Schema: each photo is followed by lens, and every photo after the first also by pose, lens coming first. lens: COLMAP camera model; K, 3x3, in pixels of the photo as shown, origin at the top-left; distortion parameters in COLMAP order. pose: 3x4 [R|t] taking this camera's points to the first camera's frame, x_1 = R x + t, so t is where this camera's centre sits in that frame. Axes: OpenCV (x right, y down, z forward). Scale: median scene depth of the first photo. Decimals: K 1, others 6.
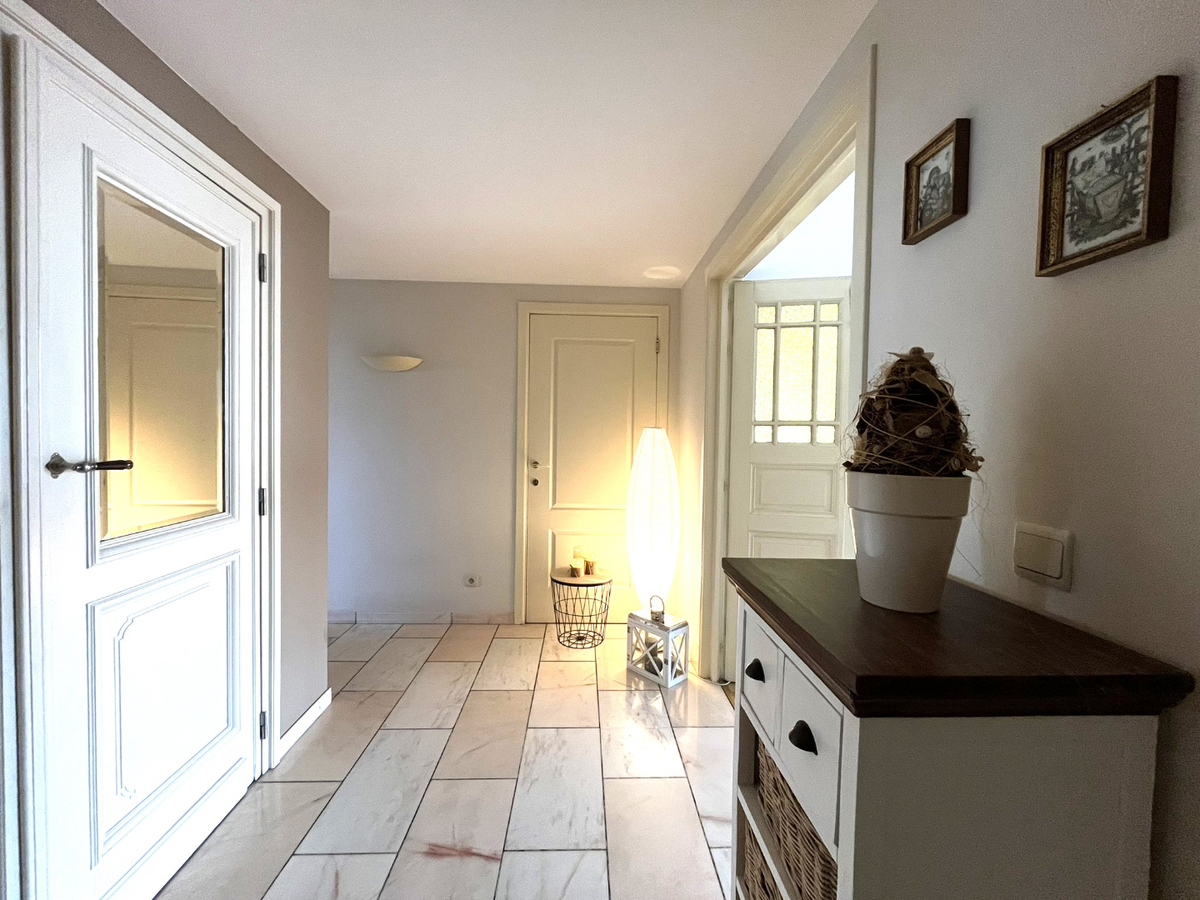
lens RADIAL K [[486.2, 0, 600.7], [0, 486.2, 452.7], [0, 0, 1]] dist [-0.000059, -0.000507]
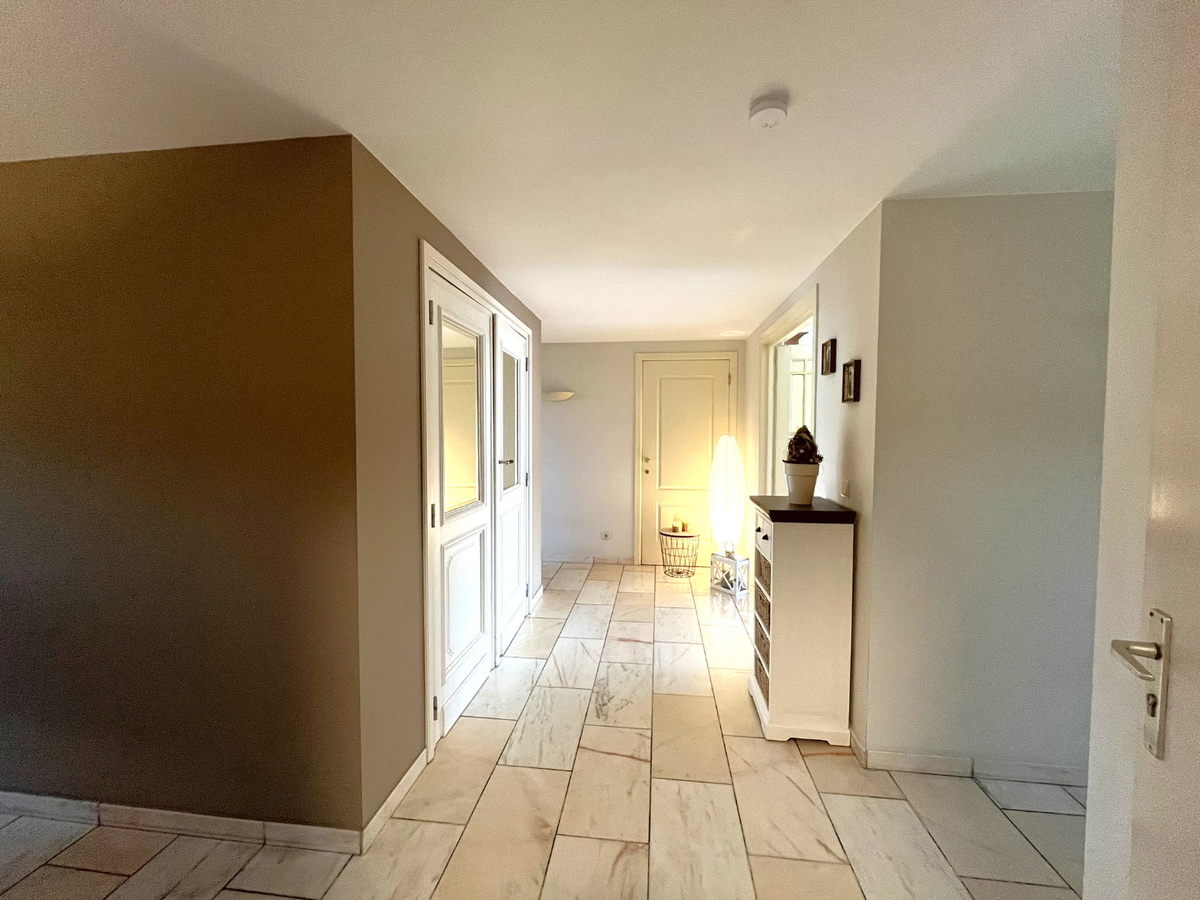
lens RADIAL K [[486.2, 0, 602.7], [0, 486.2, 448.2], [0, 0, 1]] dist [-0.000059, -0.000507]
pose [[0.988529, -0.007544, -0.150842, -0.048659], [0.007804, 0.999969, 0.001131, -0.017975], [0.150829, -0.002295, 0.988557, -0.595118]]
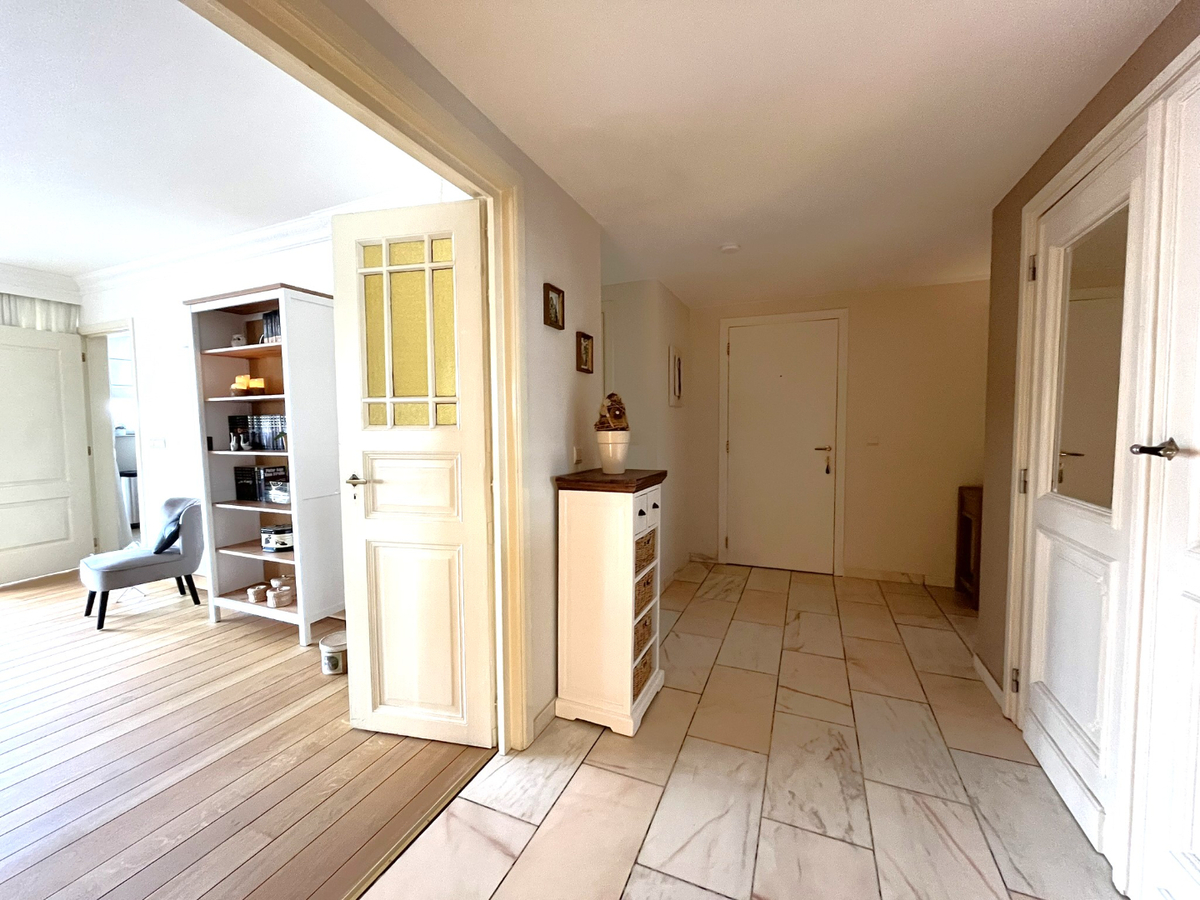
lens RADIAL K [[486.2, 0, 596.2], [0, 486.2, 449.6], [0, 0, 1]] dist [-0.000059, -0.000507]
pose [[-0.900394, -0.033883, 0.433754, -0.157974], [0.007057, 0.995694, 0.092429, -0.035102], [-0.435018, 0.086283, -0.896278, 0.971051]]
